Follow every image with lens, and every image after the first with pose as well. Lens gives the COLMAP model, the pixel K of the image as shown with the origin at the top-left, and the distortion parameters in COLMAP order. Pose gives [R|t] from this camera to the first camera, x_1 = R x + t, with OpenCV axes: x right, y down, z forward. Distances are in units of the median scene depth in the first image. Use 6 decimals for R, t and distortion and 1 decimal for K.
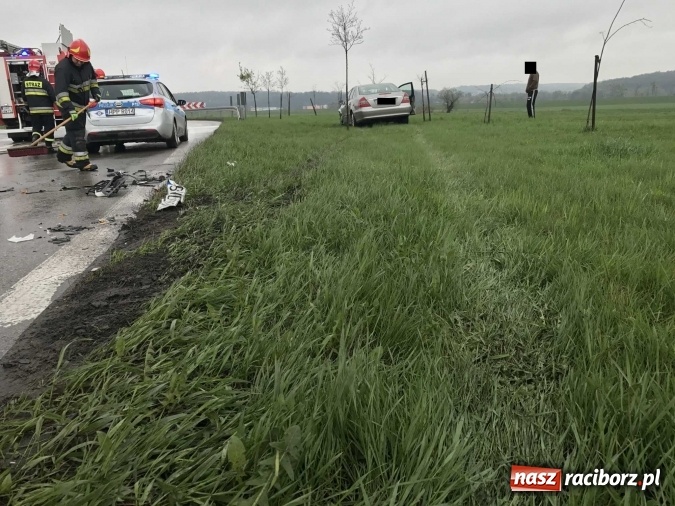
lens RADIAL K [[552.1, 0, 336.2], [0, 552.1, 251.2], [0, 0, 1]] dist [0.045471, -0.047413]
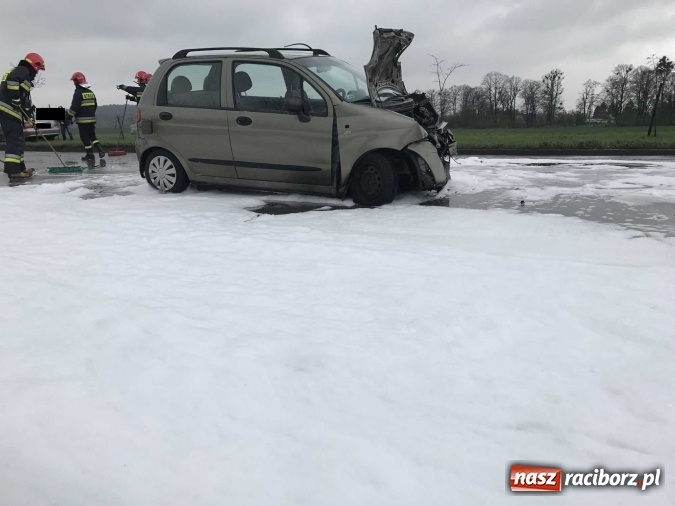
lens RADIAL K [[552.1, 0, 336.2], [0, 552.1, 251.2], [0, 0, 1]] dist [0.045471, -0.047413]
pose [[0.623041, -0.150046, 0.767663, -0.587416], [0.190852, 0.980927, 0.036833, 0.140407], [-0.758548, 0.123562, 0.639795, -0.459164]]
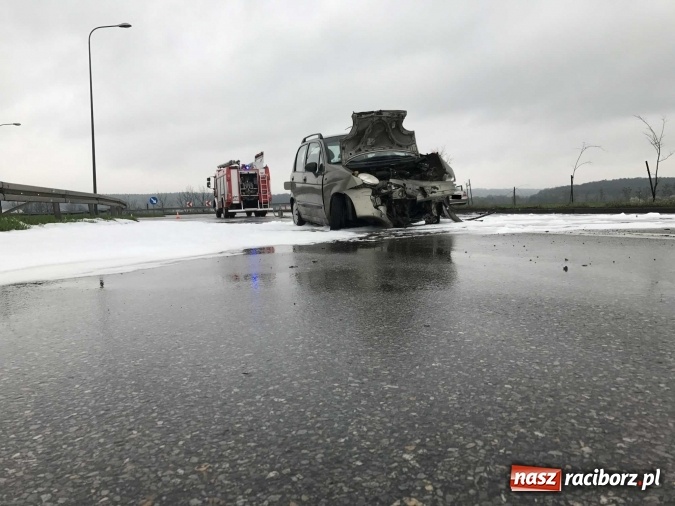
lens RADIAL K [[552.1, 0, 336.2], [0, 552.1, 251.2], [0, 0, 1]] dist [0.045471, -0.047413]
pose [[0.998375, 0.004847, 0.056785, -0.380489], [0.005266, 0.984268, -0.176603, 0.216829], [-0.056747, 0.176615, 0.982643, -0.691566]]
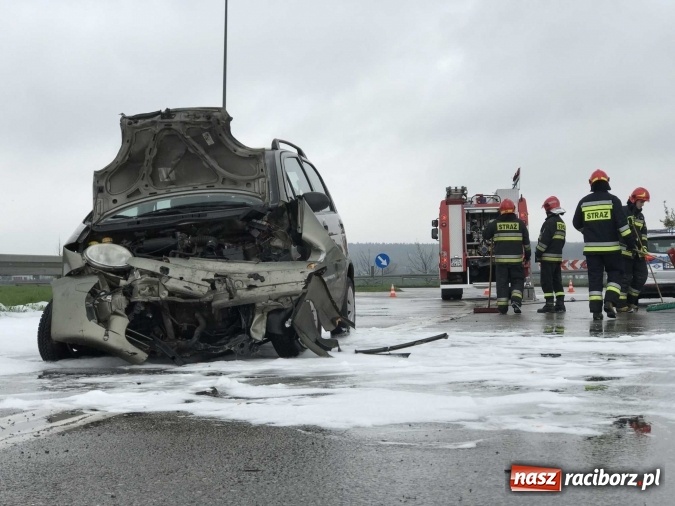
lens RADIAL K [[1108.2, 0, 338.6], [0, 1108.2, 236.9], [0, 0, 1]] dist [-0.034357, 0.199916]
pose [[0.929903, 0.016766, -0.367424, -0.131268], [-0.119394, 0.958624, -0.258428, 0.176985], [0.347888, 0.284181, 0.893429, -0.619672]]
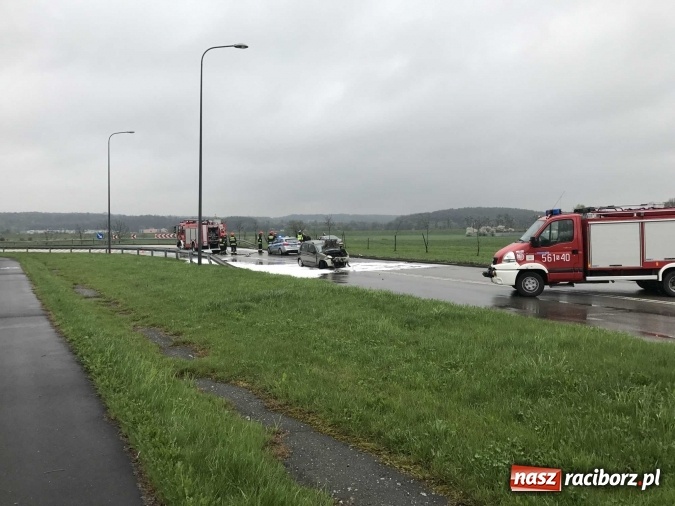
lens RADIAL K [[552.1, 0, 336.2], [0, 552.1, 251.2], [0, 0, 1]] dist [0.045471, -0.047413]
pose [[0.956374, 0.008761, 0.292013, -0.785940], [0.055208, 0.976121, -0.210097, 0.419645], [-0.286881, 0.217053, 0.933053, -1.823127]]
